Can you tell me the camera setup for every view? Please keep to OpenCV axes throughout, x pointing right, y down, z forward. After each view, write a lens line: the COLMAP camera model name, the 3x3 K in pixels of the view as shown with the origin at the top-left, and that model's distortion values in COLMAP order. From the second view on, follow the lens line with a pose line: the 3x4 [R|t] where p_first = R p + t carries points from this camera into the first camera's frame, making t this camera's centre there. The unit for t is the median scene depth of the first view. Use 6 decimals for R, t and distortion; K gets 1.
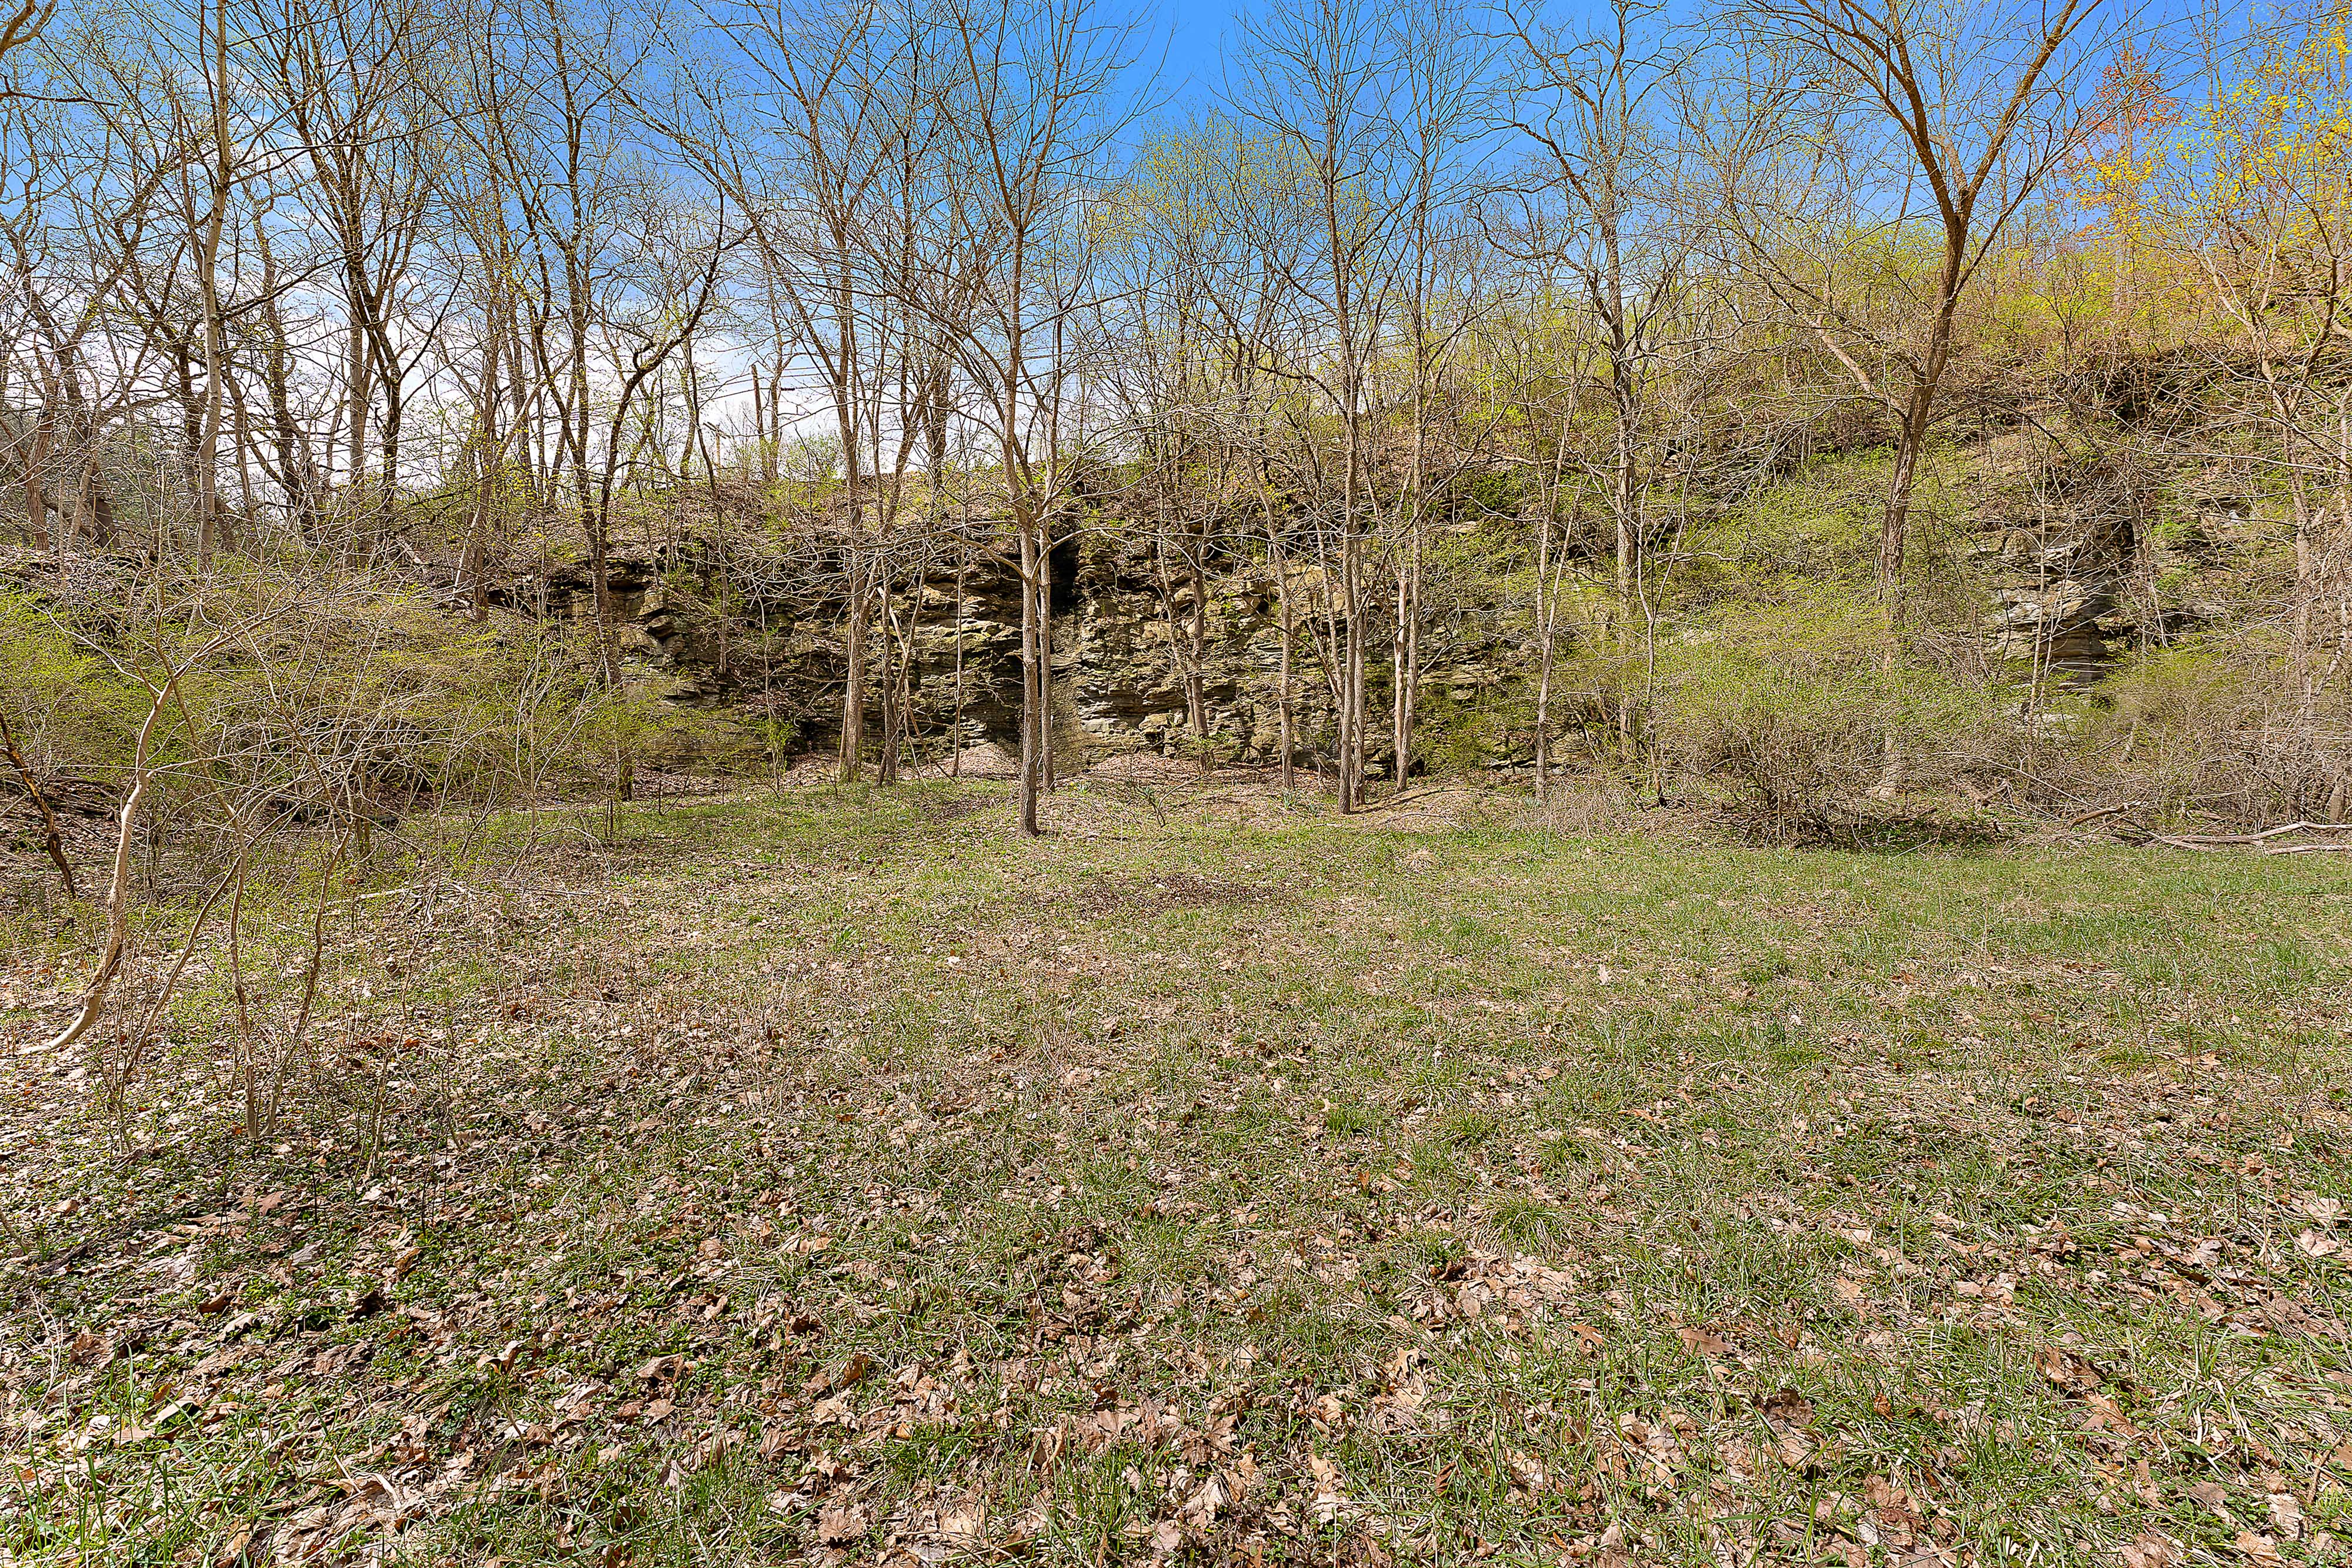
lens RADIAL K [[965.8, 0, 1176.2], [0, 965.8, 735.4], [0, 0, 1]] dist [-0.000370, -0.000097]
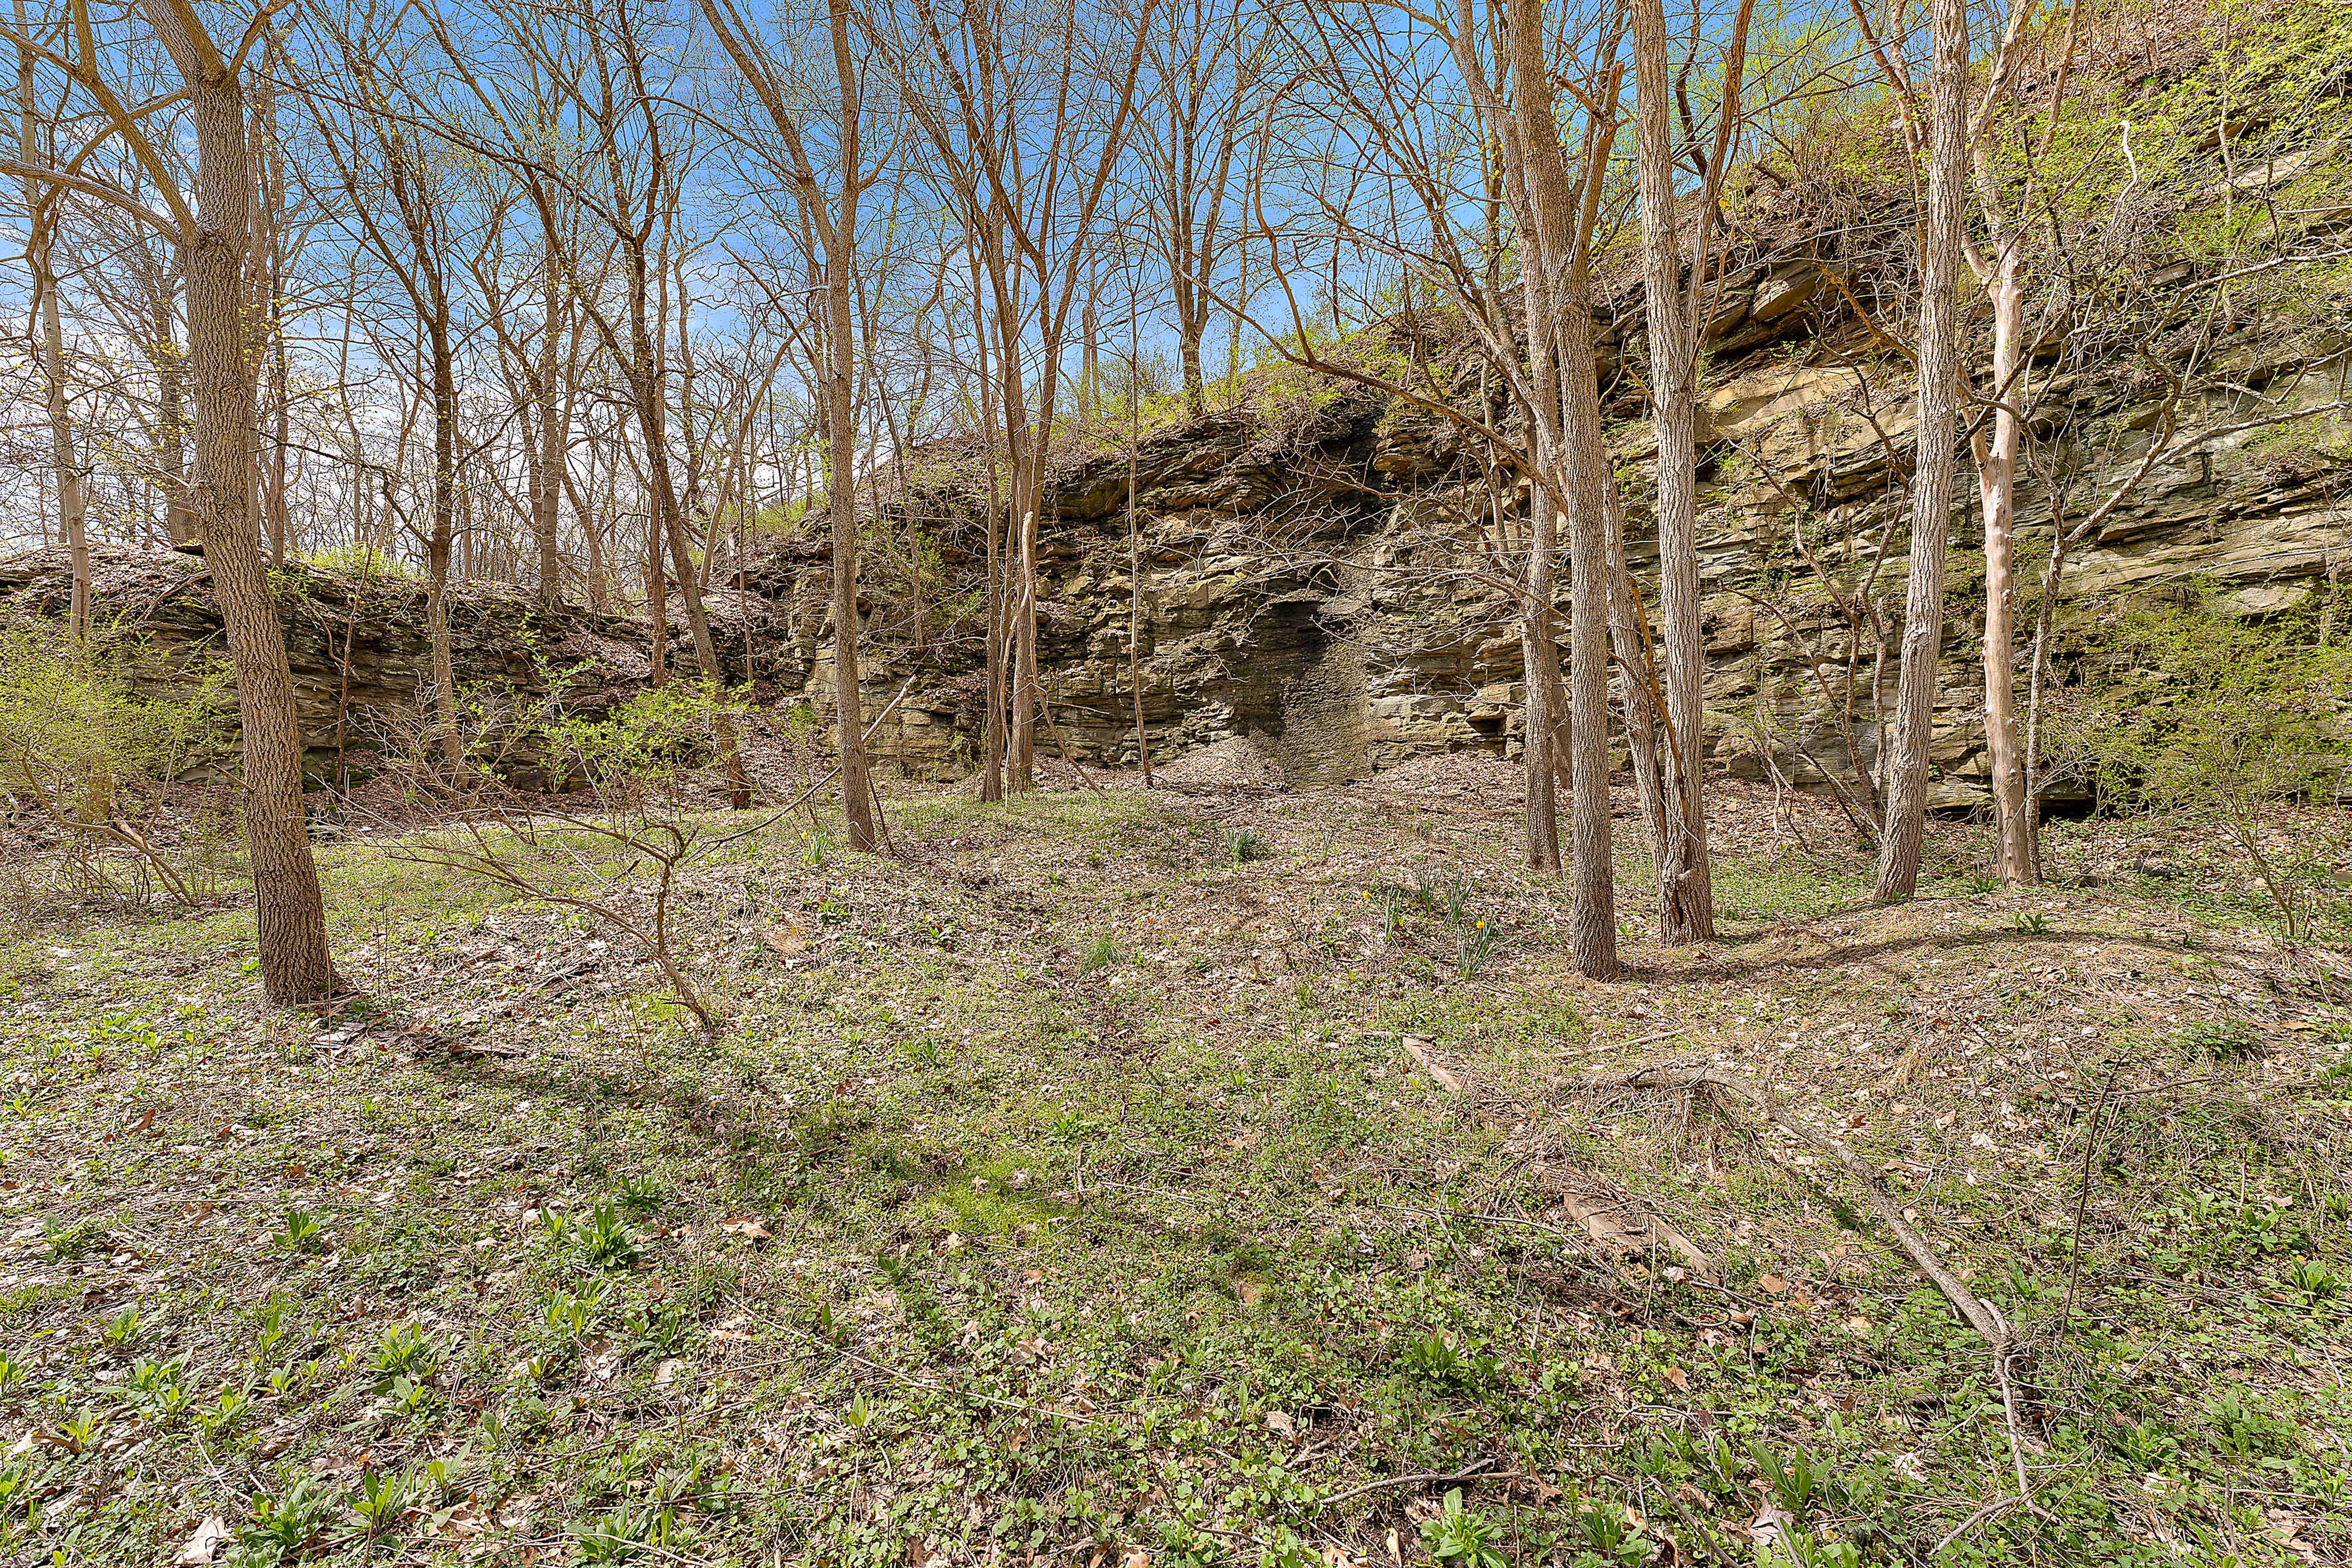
lens RADIAL K [[965.8, 0, 1176.2], [0, 965.8, 735.4], [0, 0, 1]] dist [-0.000370, -0.000097]
pose [[0.821964, -0.004499, -0.569522, 0.150913], [0.010192, 0.999925, 0.006811, 0.002161], [0.569448, -0.011403, 0.821948, 0.423397]]
